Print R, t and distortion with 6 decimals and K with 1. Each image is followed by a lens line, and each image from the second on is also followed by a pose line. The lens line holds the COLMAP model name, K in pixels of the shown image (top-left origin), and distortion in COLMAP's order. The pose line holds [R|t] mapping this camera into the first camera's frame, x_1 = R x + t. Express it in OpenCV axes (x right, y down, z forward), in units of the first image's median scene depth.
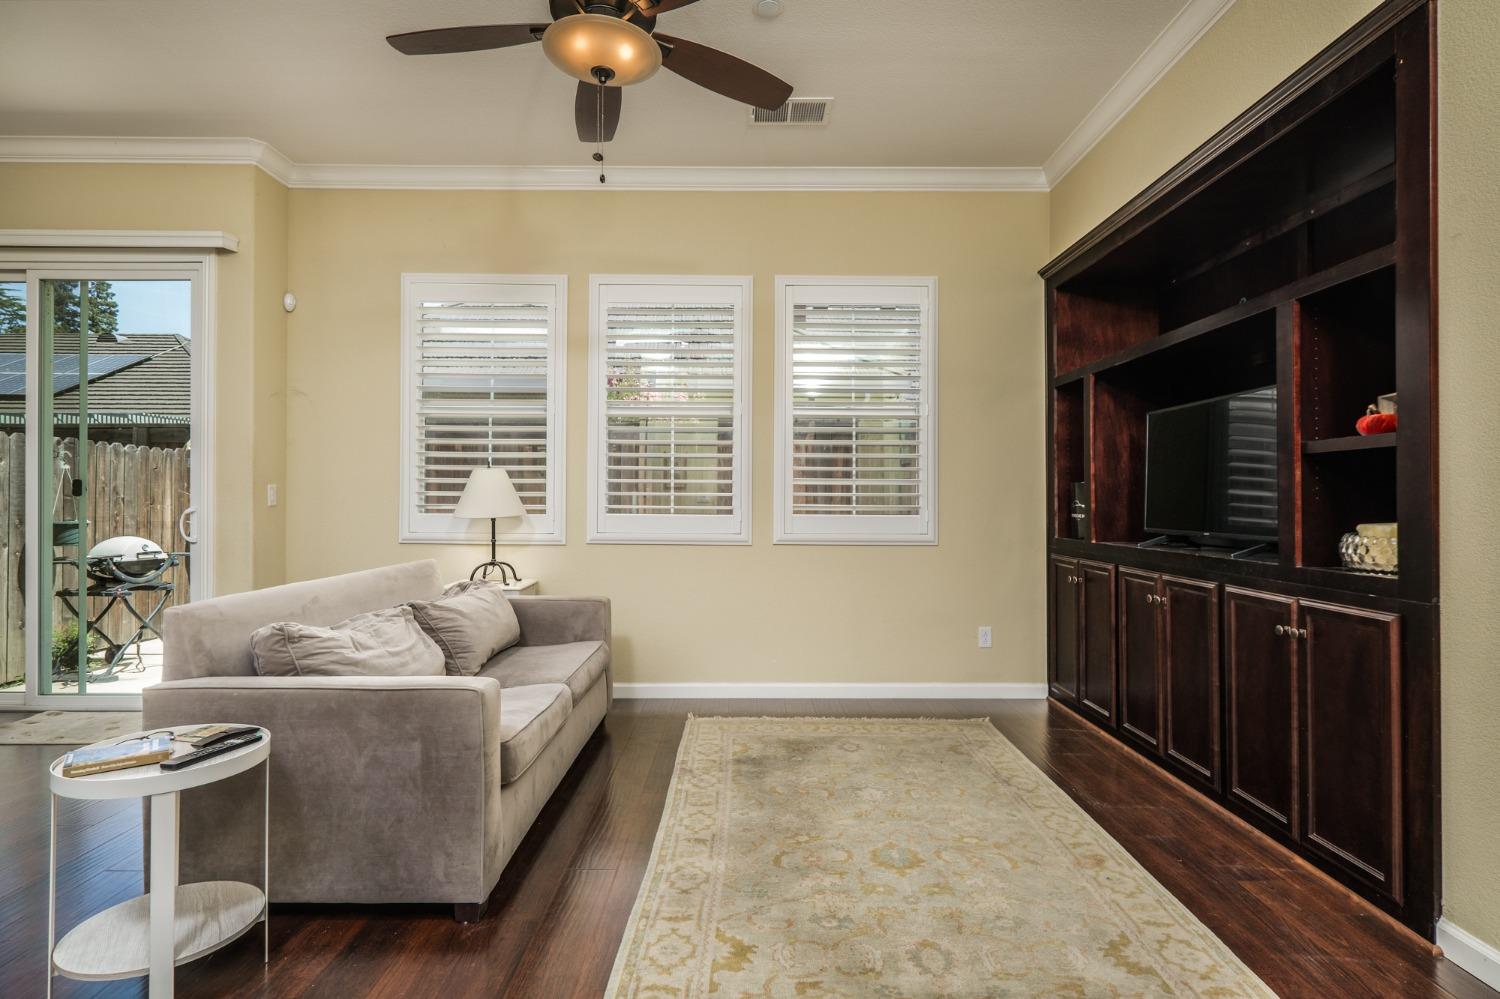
lens RADIAL K [[738.4, 0, 793.6], [0, 738.4, 498.7], [0, 0, 1]] dist [0.001650, 0.000423]
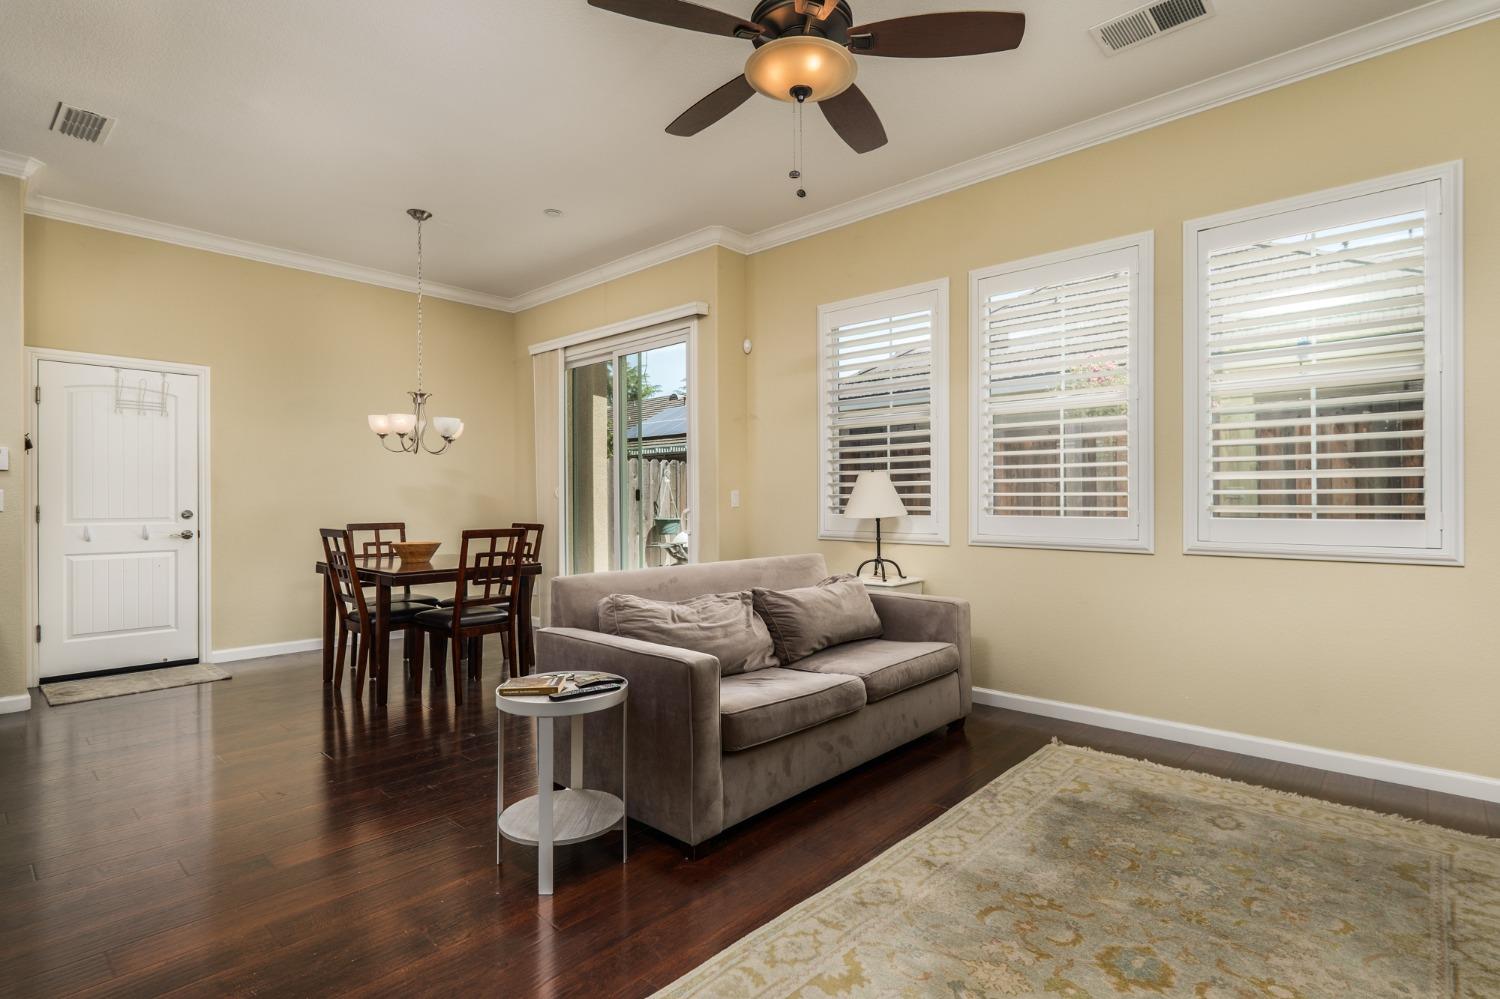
lens RADIAL K [[732.7, 0, 755.3], [0, 732.7, 504.9], [0, 0, 1]] dist [0.010575, -0.008106]
pose [[0.735441, -0.002800, -0.677583, 0.207318], [0.007306, 0.999966, 0.003797, 0.000996], [0.677549, -0.007743, 0.735437, 0.100388]]
